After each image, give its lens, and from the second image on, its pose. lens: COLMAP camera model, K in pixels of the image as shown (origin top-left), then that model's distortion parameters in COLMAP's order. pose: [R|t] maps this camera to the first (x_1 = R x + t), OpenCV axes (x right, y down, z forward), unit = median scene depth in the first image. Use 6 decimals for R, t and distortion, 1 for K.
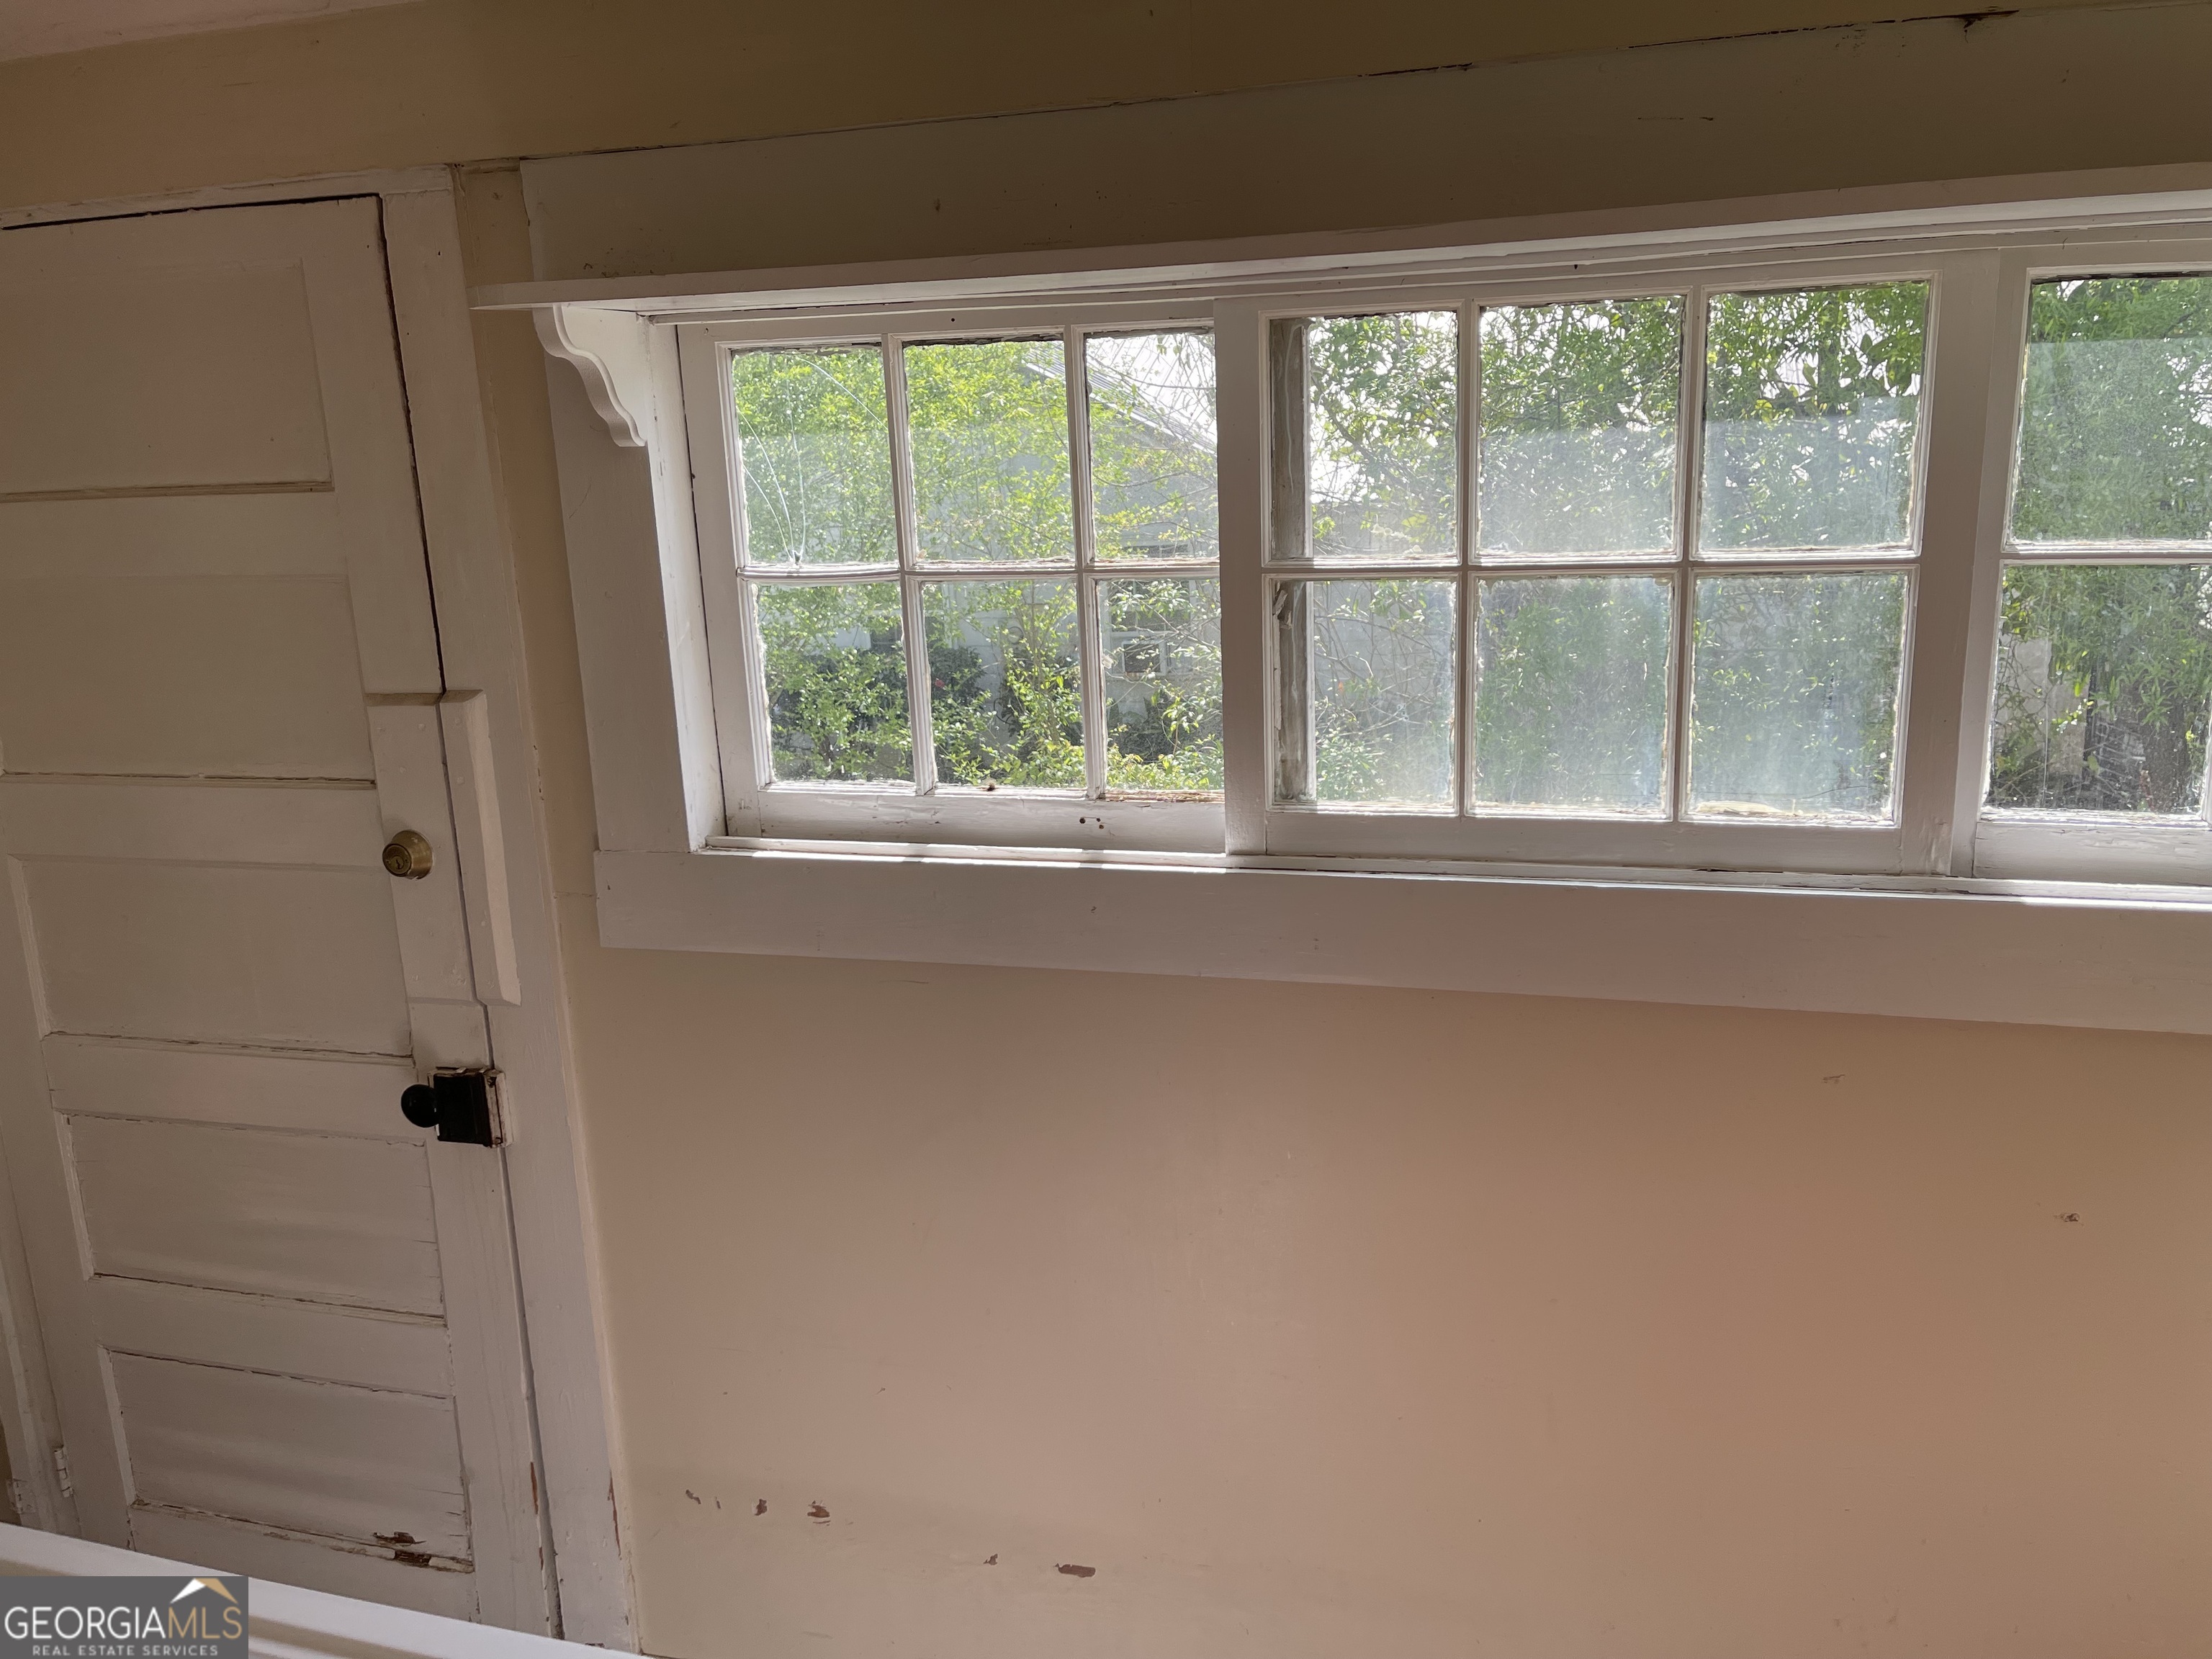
lens RADIAL K [[1649.9, 0, 1162.7], [0, 1649.9, 839.6], [0, 0, 1]] dist [0.062342, -0.075707]
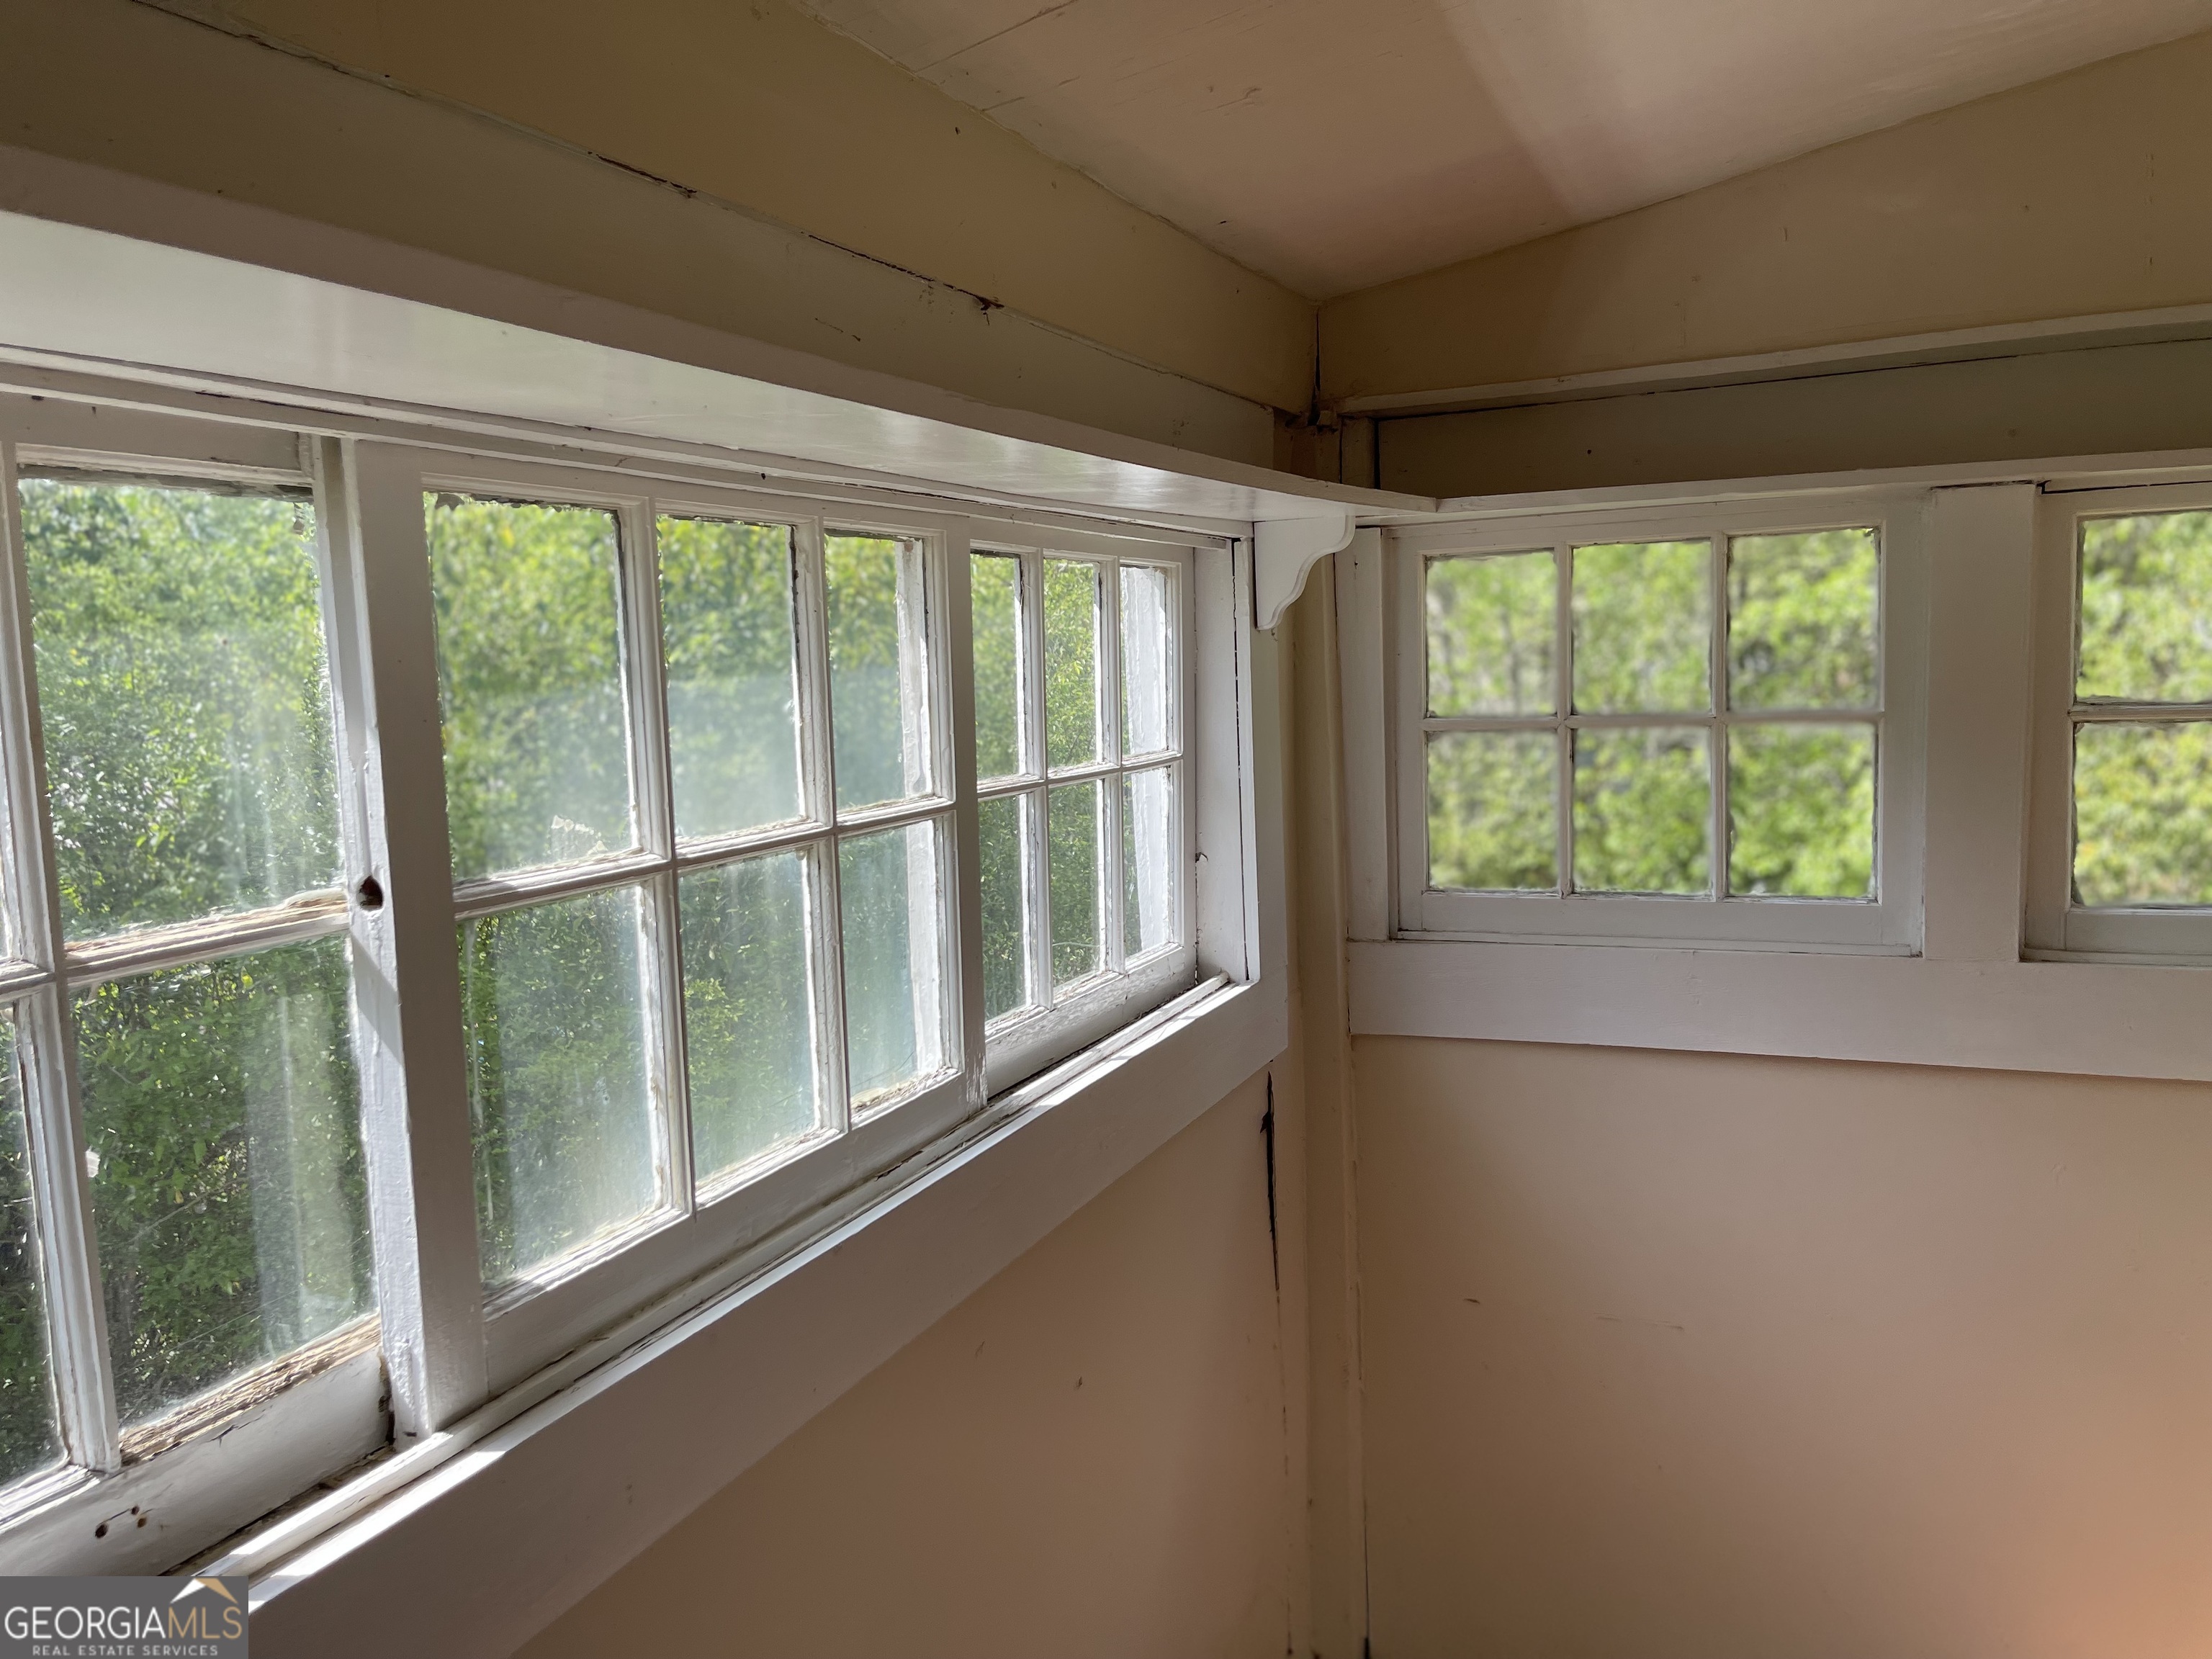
lens RADIAL K [[1676.6, 0, 1134.8], [0, 1676.6, 838.1], [0, 0, 1]] dist [0.057516, -0.062698]
pose [[0.123316, -0.083145, 0.988878, -0.473893], [0.259994, 0.964383, 0.048664, -0.148625], [-0.957704, 0.251101, 0.140541, 0.663477]]
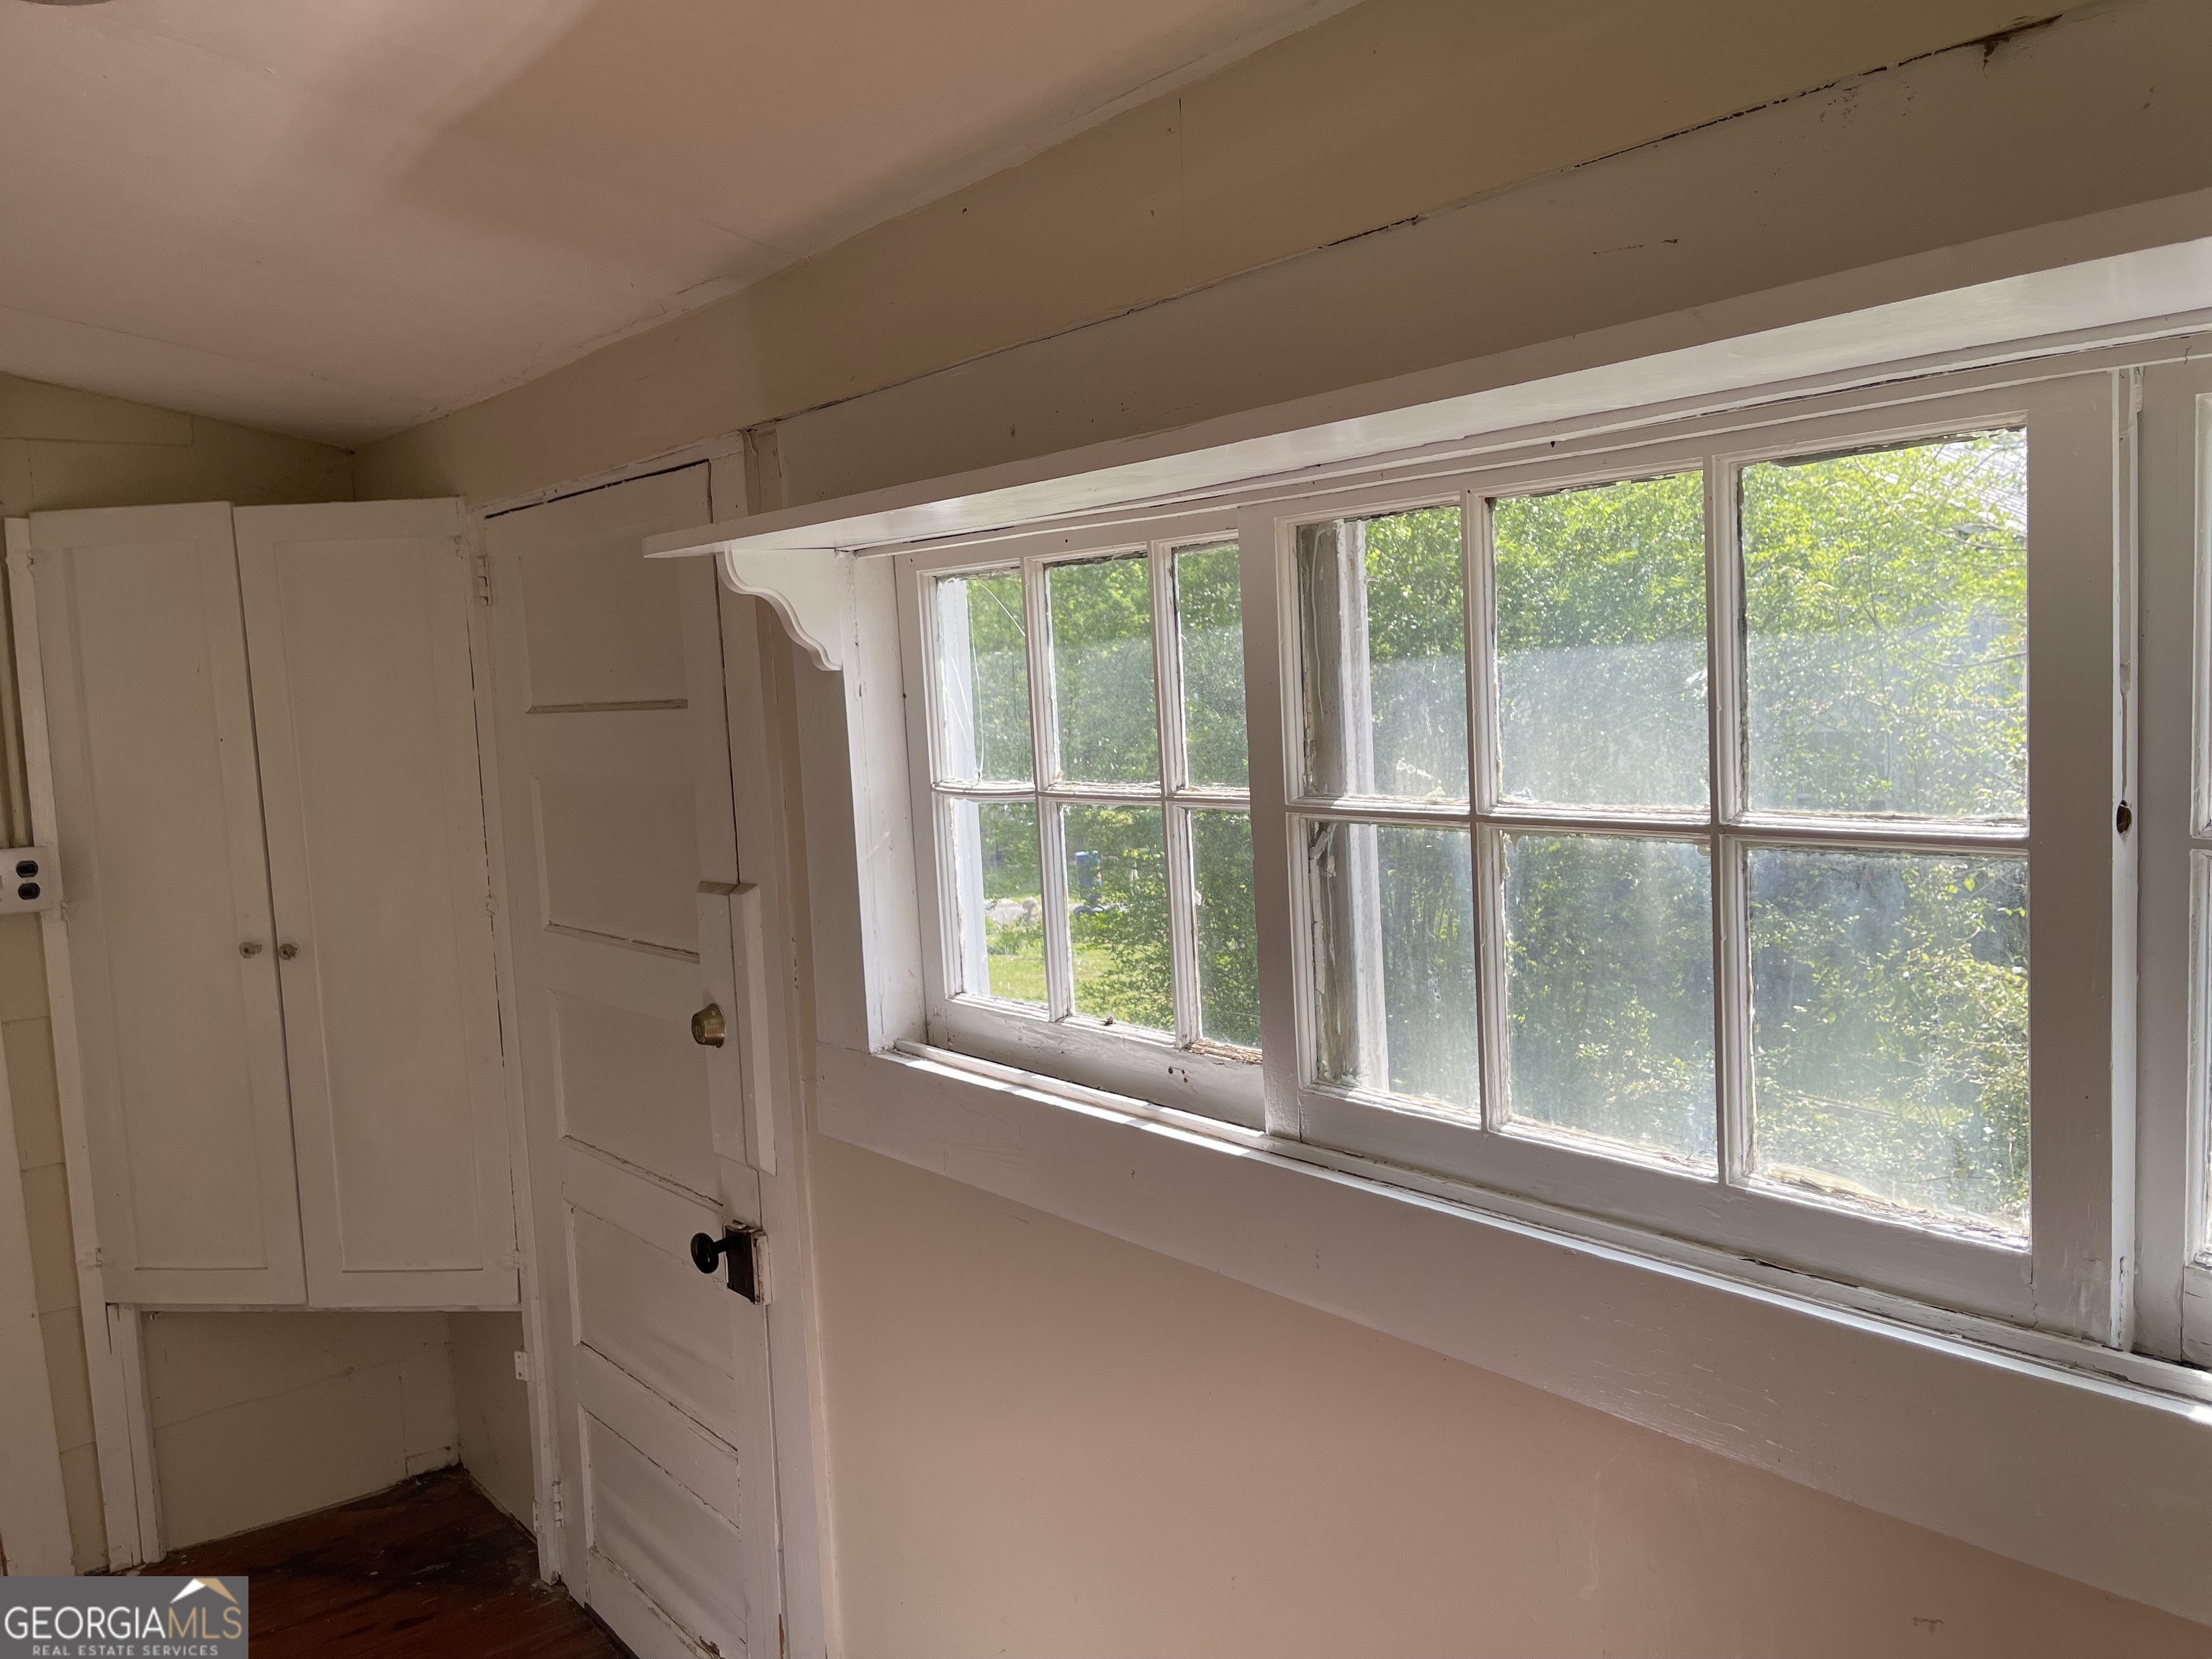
lens RADIAL K [[1649.9, 0, 1162.7], [0, 1649.9, 839.6], [0, 0, 1]] dist [0.062342, -0.075707]
pose [[0.835624, 0.049584, -0.547060, 0.461588], [-0.105499, 0.991864, -0.071248, -0.076401], [0.539076, 0.117251, 0.834056, 0.243415]]
